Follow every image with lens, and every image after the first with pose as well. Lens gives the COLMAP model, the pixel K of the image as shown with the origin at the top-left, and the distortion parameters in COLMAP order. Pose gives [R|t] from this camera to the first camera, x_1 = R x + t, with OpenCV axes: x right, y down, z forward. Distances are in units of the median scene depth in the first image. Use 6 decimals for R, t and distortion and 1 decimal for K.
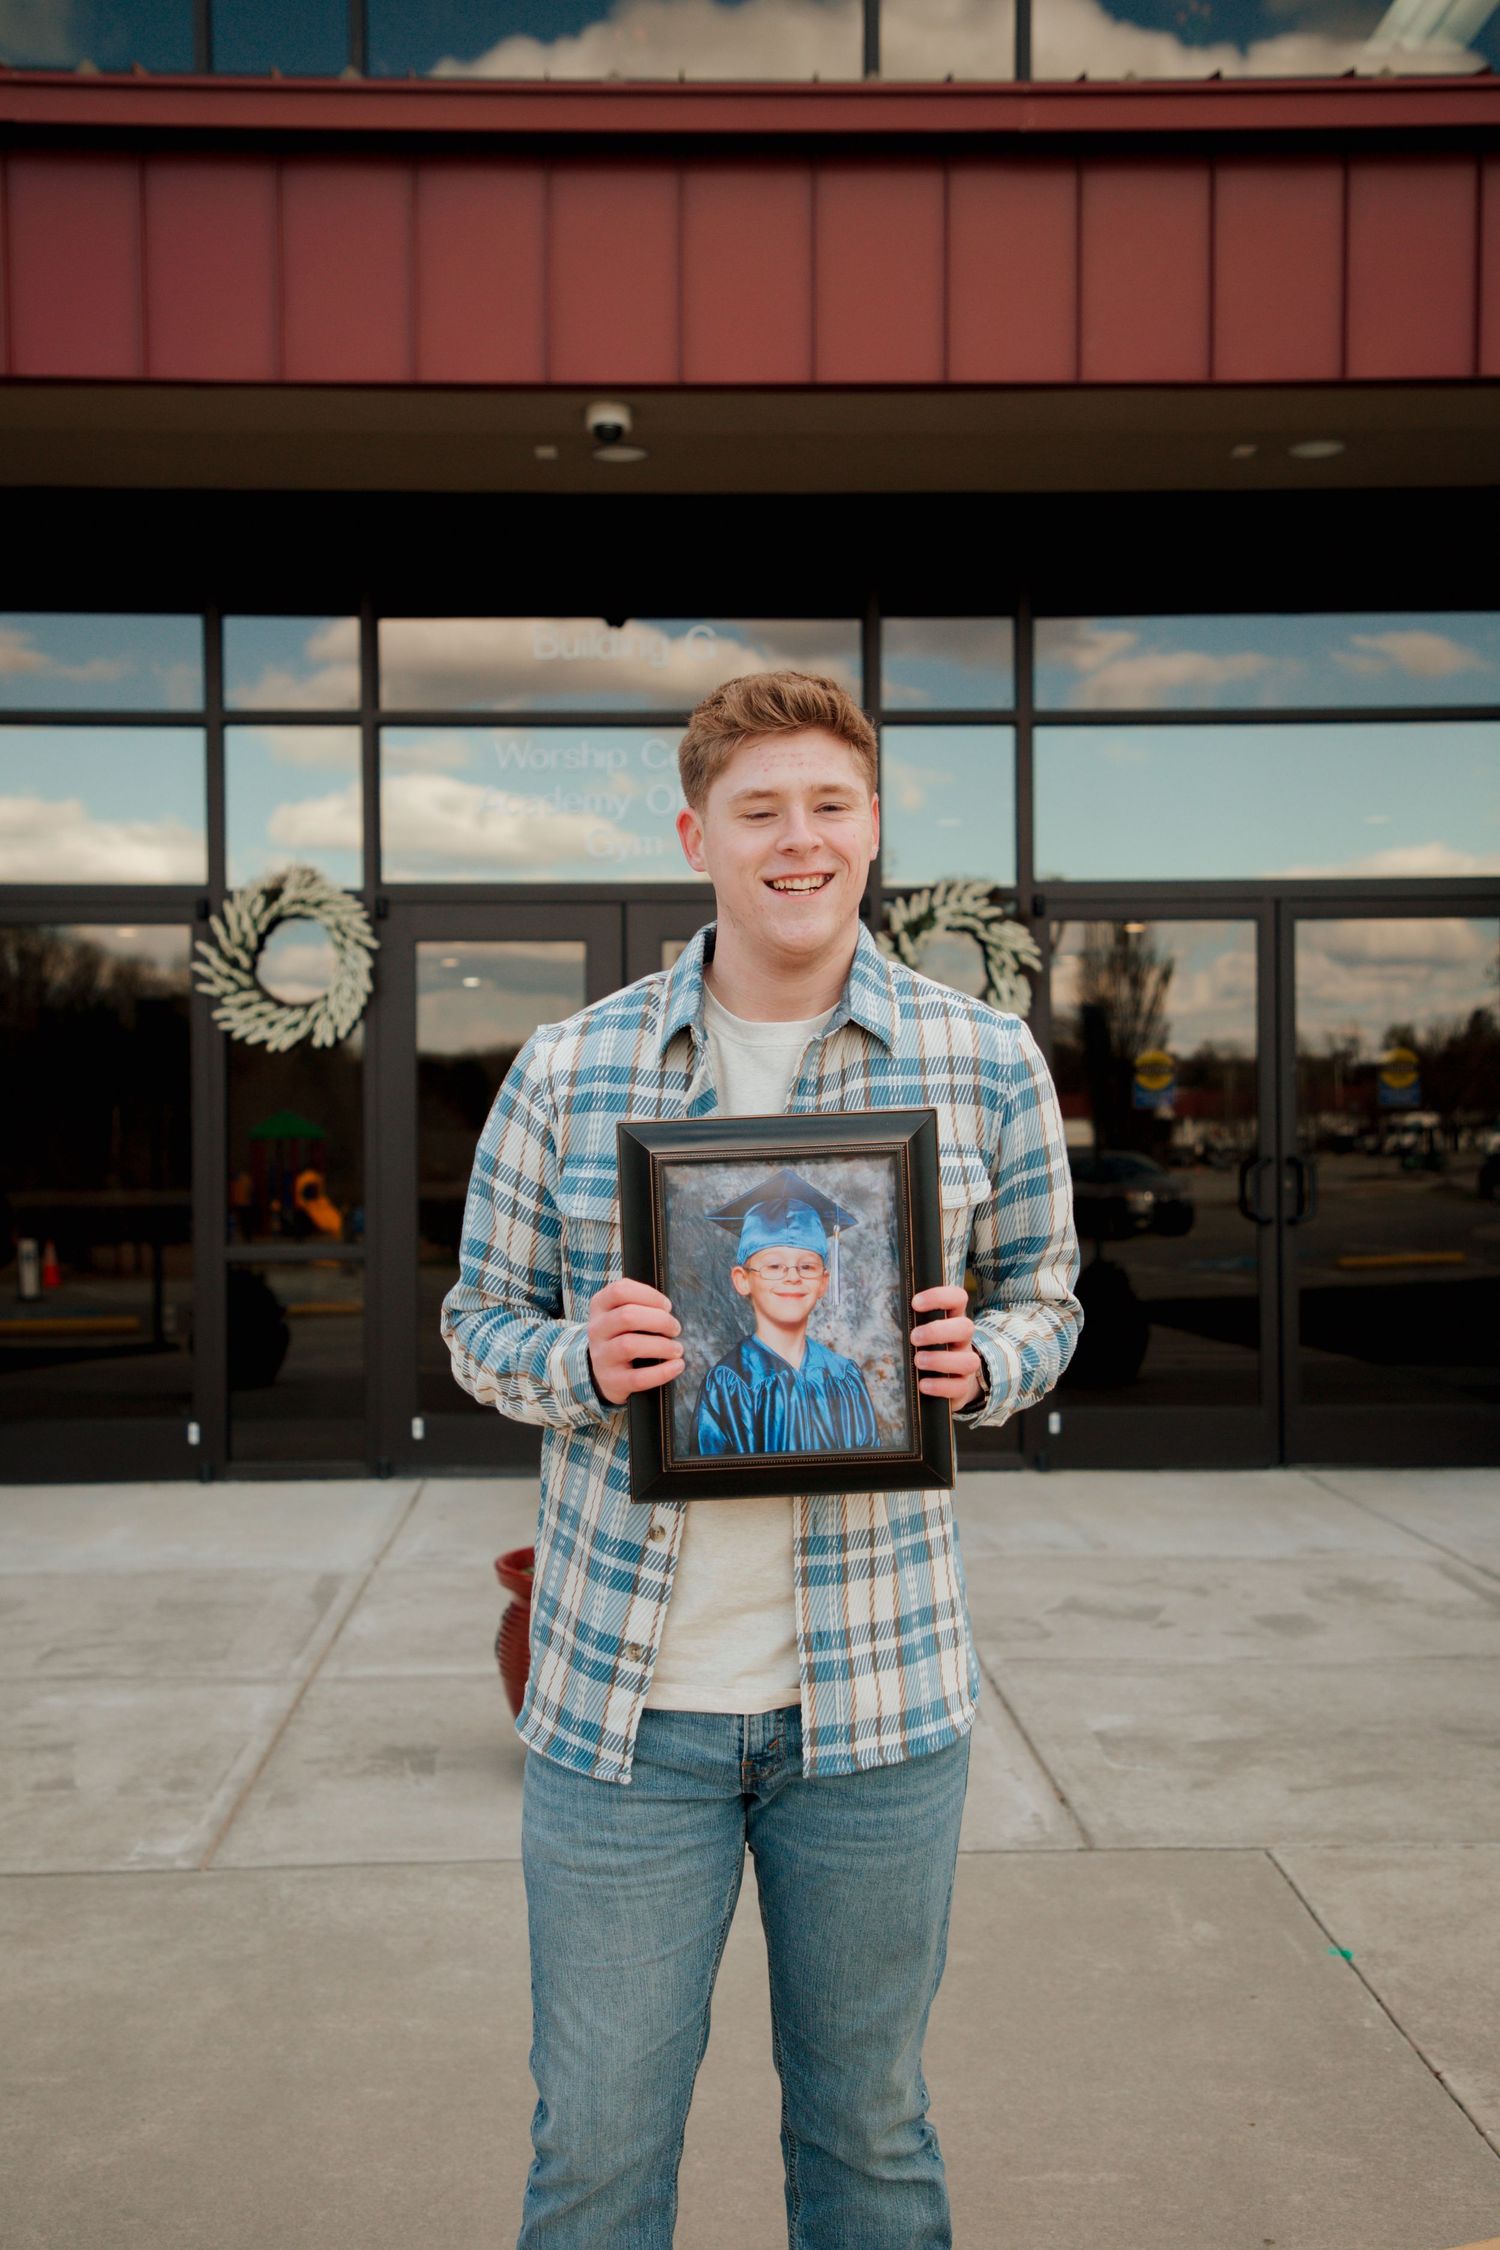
lens RADIAL K [[2591.8, 0, 750.0], [0, 2591.8, 1125.0], [0, 0, 1]] dist [0.128389, 0.004729]
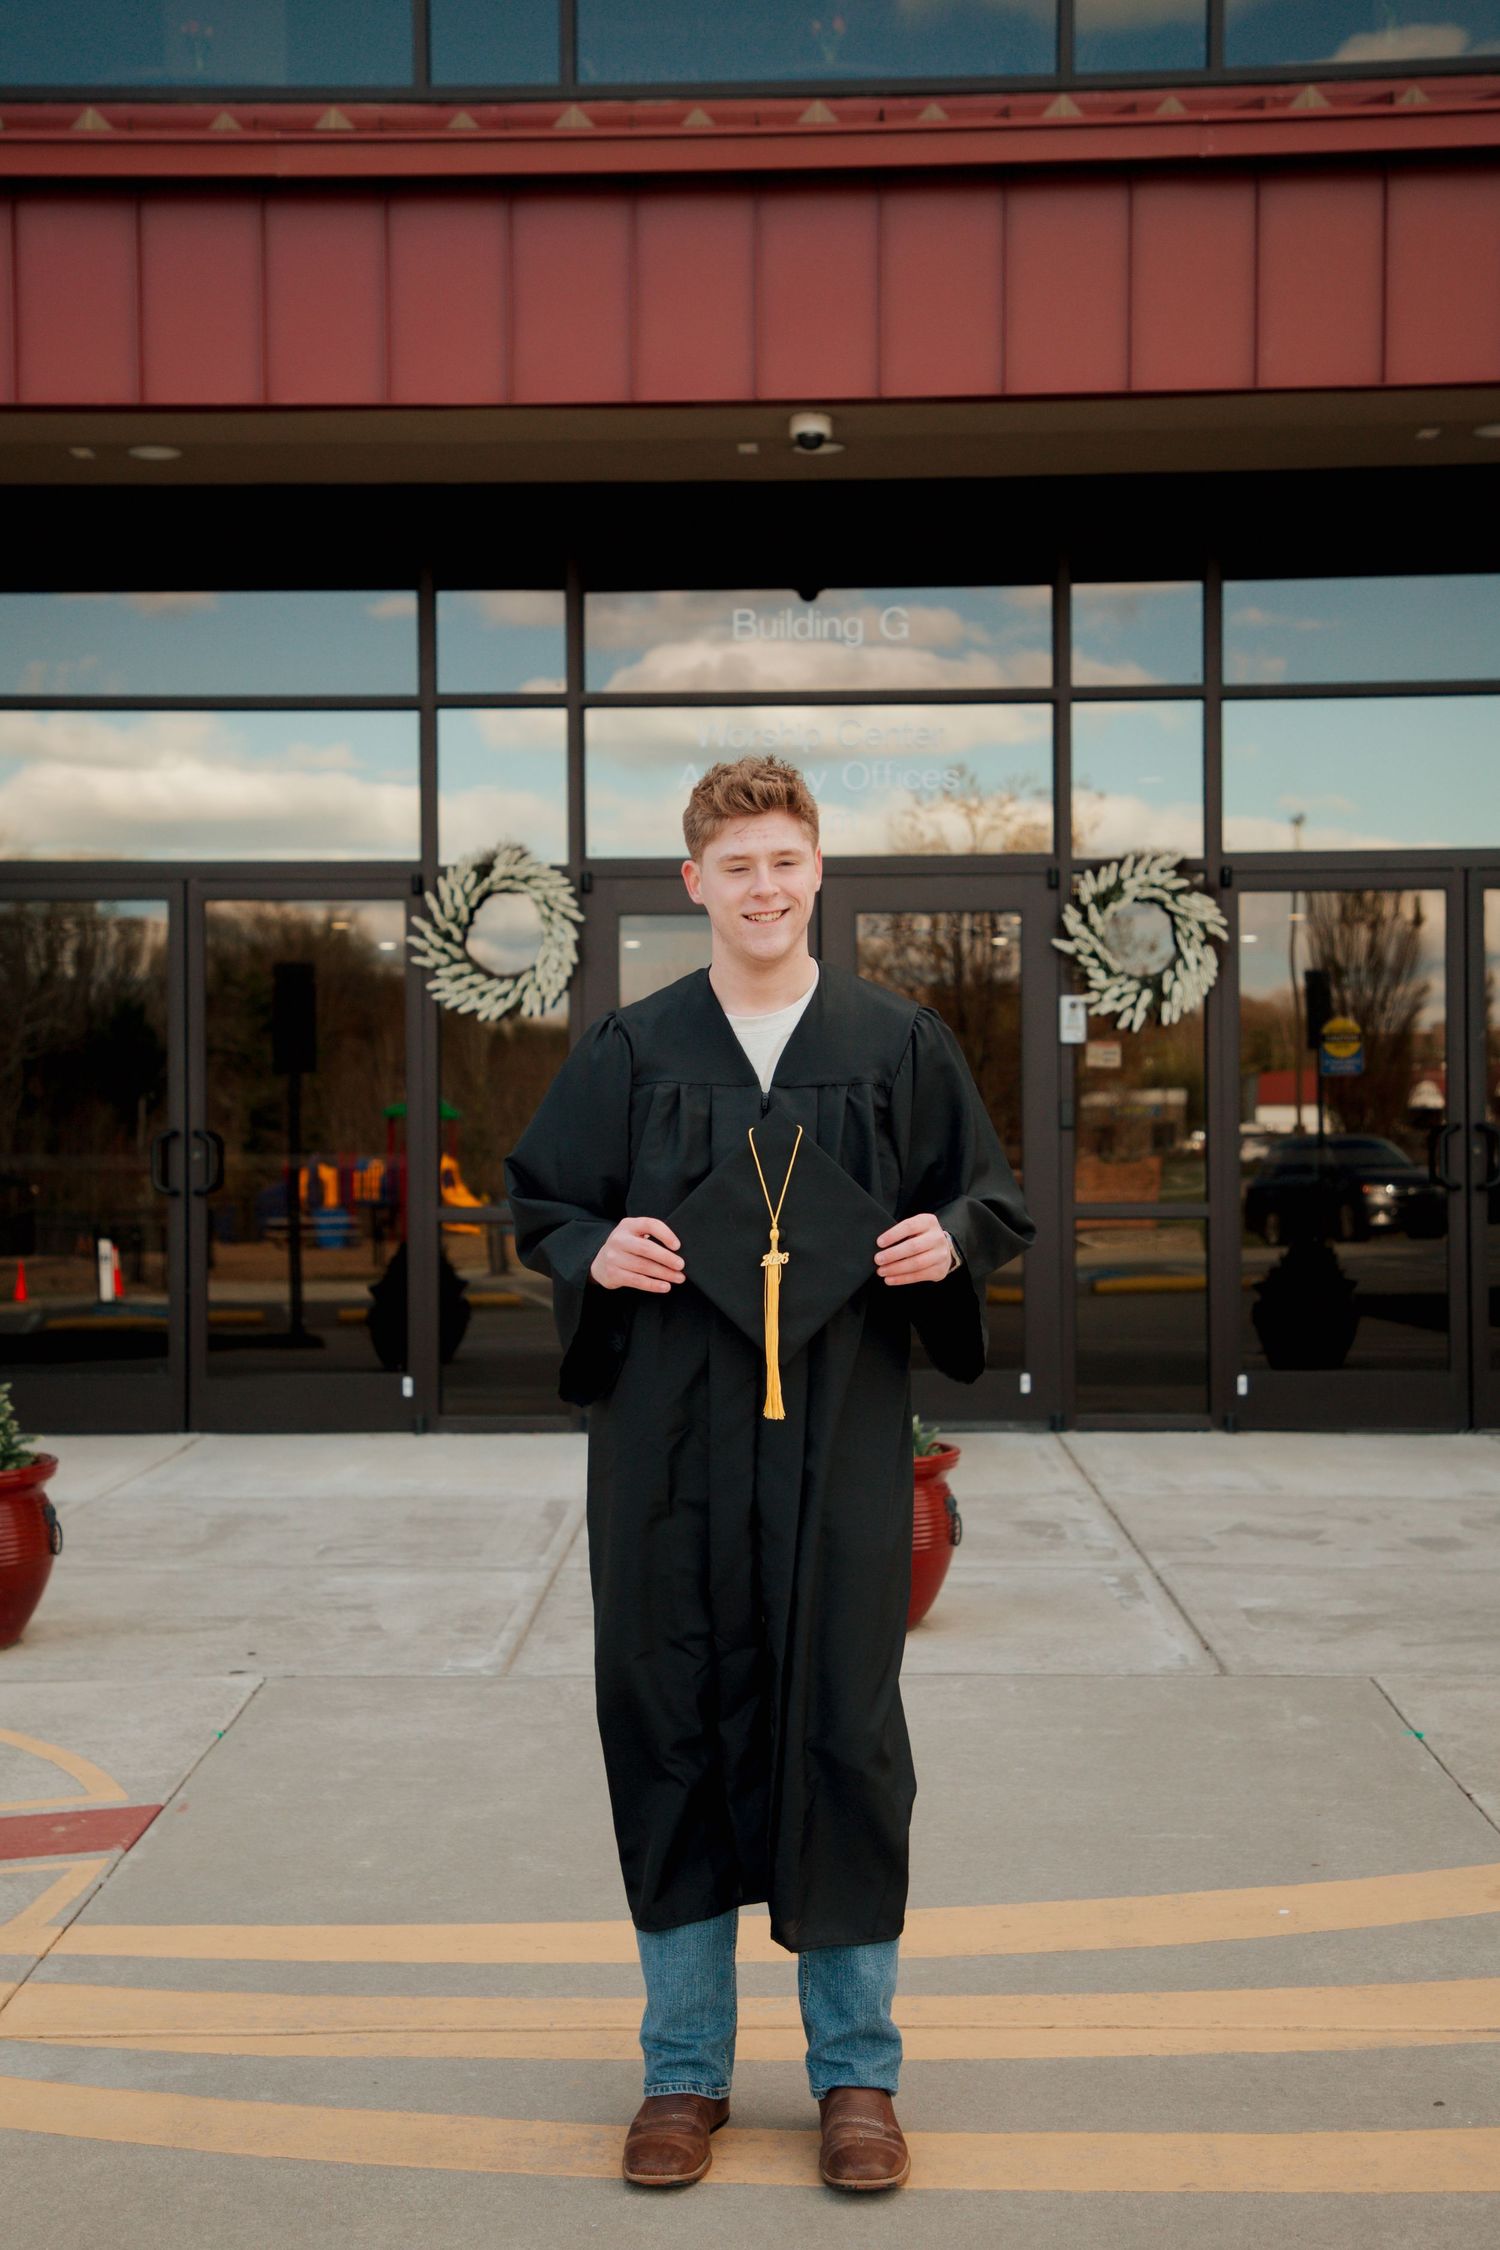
lens RADIAL K [[3281.3, 0, 722.4], [0, 3281.3, 1100.4], [0, 0, 1]] dist [0.210302, -0.025346]
pose [[0.997825, 0.000669, -0.065915, -0.000800], [-0.000933, 0.999992, -0.003979, 0.009362], [0.065912, 0.004032, 0.997817, -0.327555]]
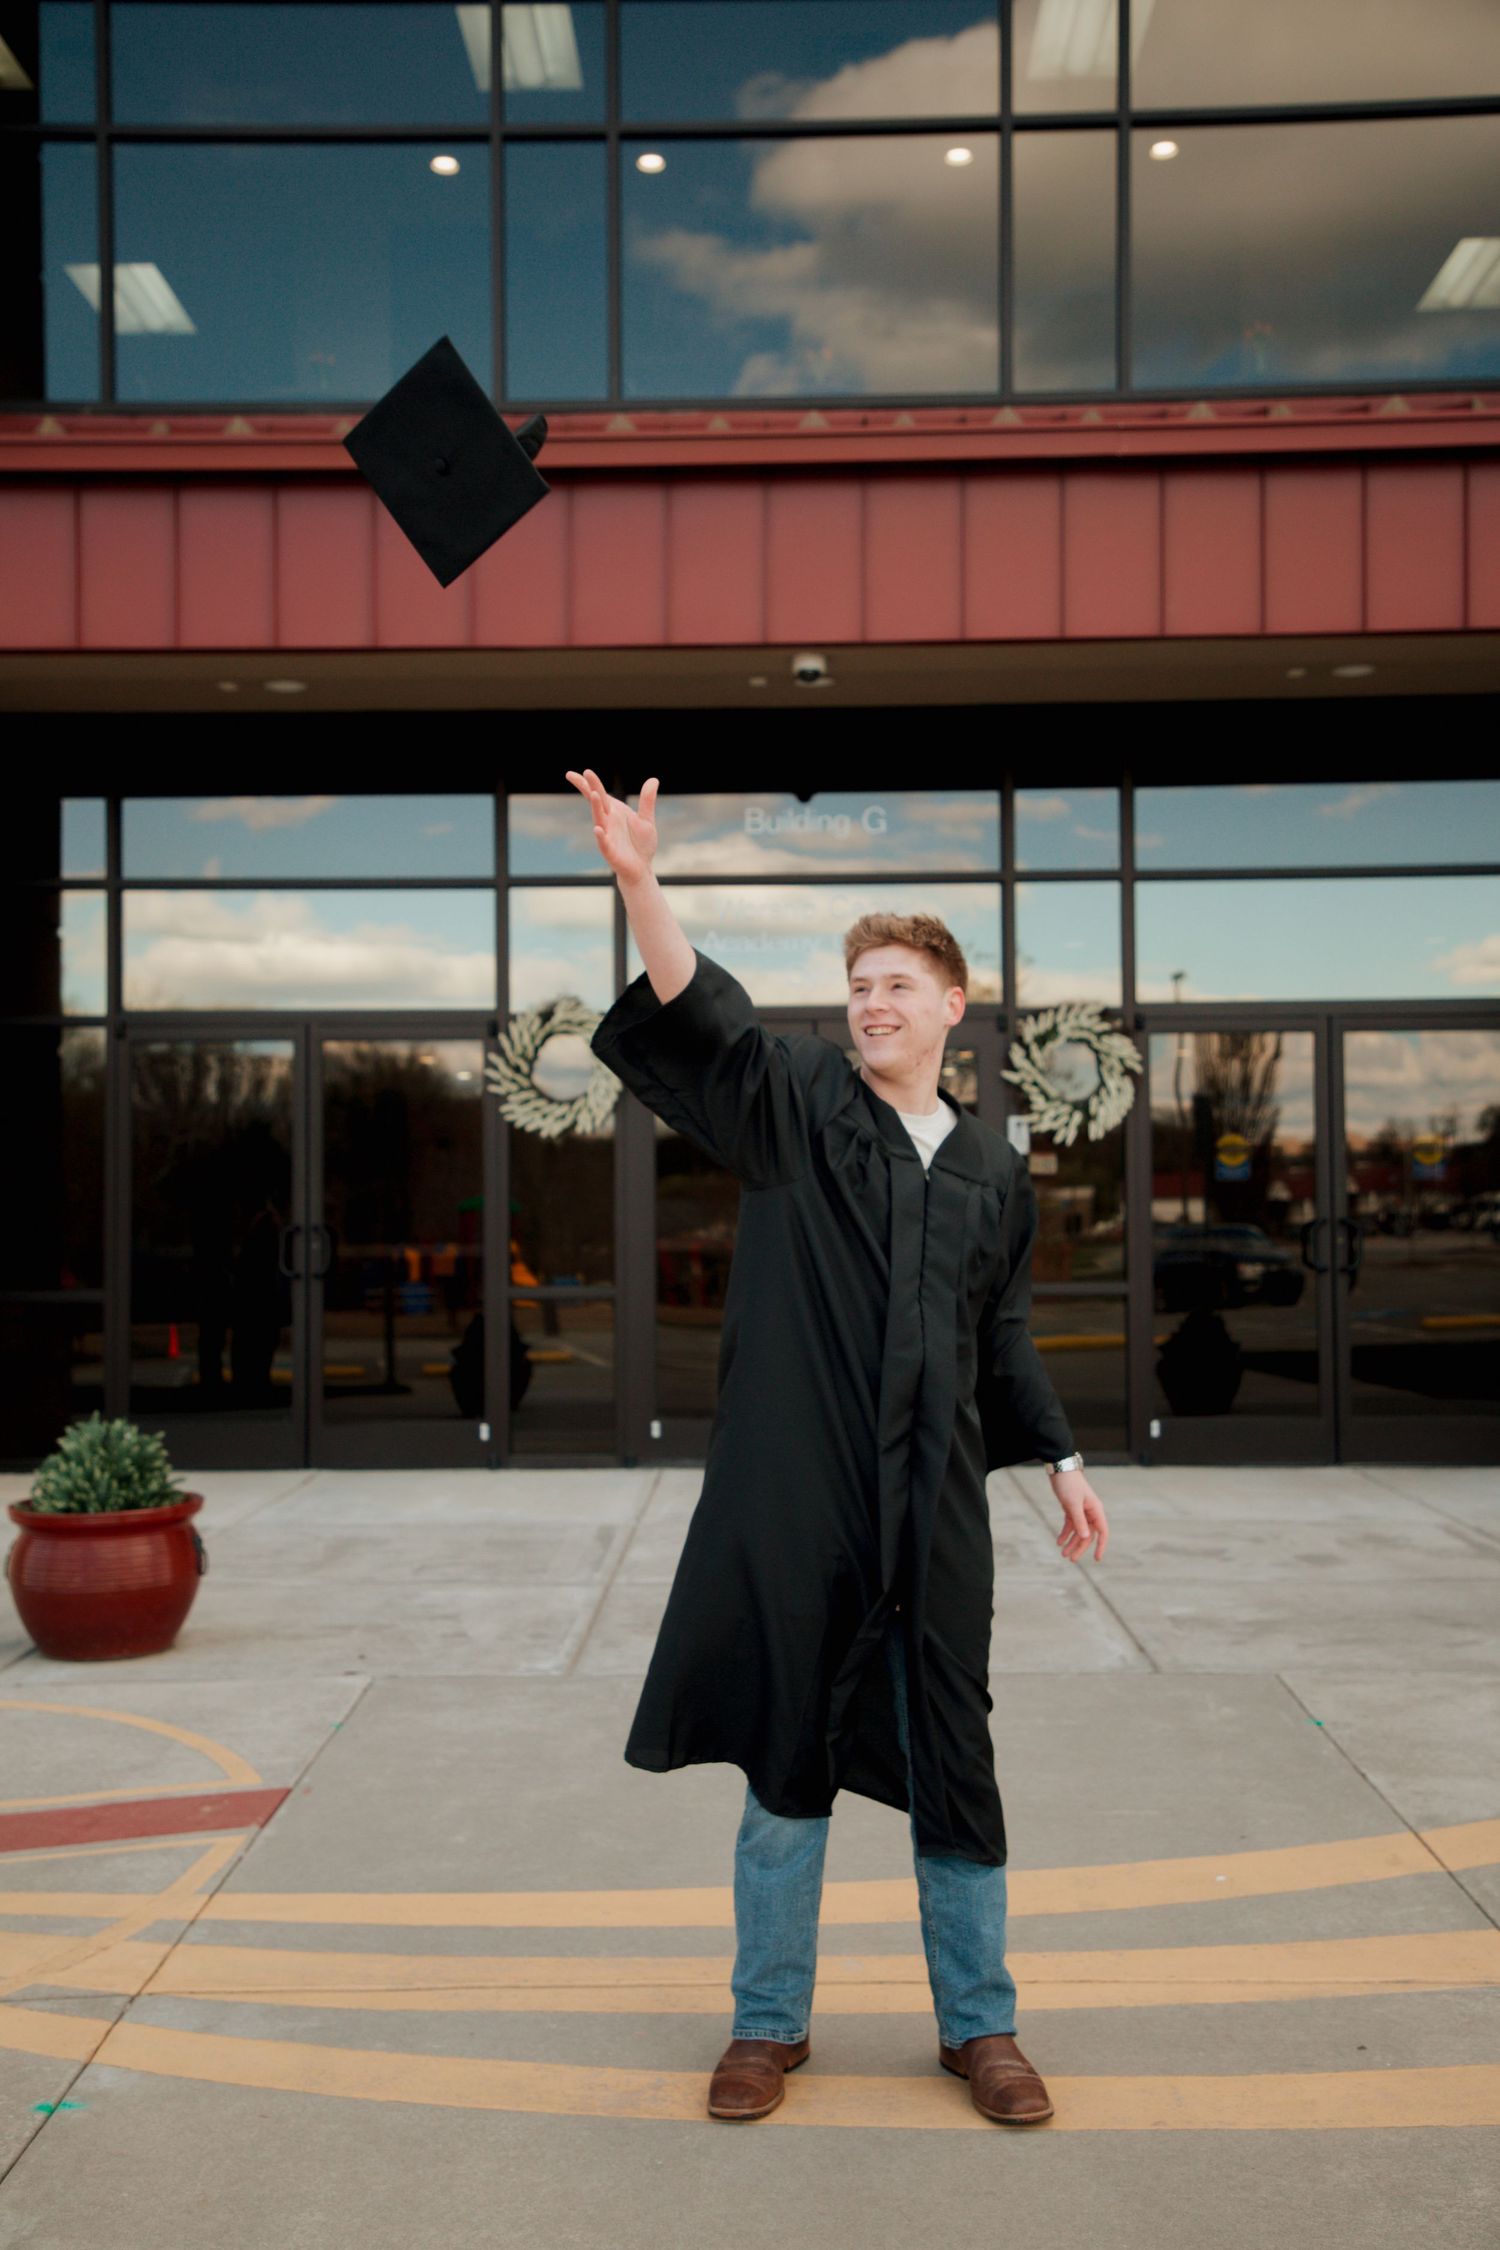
lens RADIAL K [[2565.3, 0, 750.0], [0, 2565.3, 1125.0], [0, 0, 1]] dist [0.115943, 0.042005]
pose [[0.998515, -0.002086, -0.054444, -0.012373], [0.000390, 0.999515, -0.031135, 0.006071], [0.054483, 0.031068, 0.998031, -0.290914]]
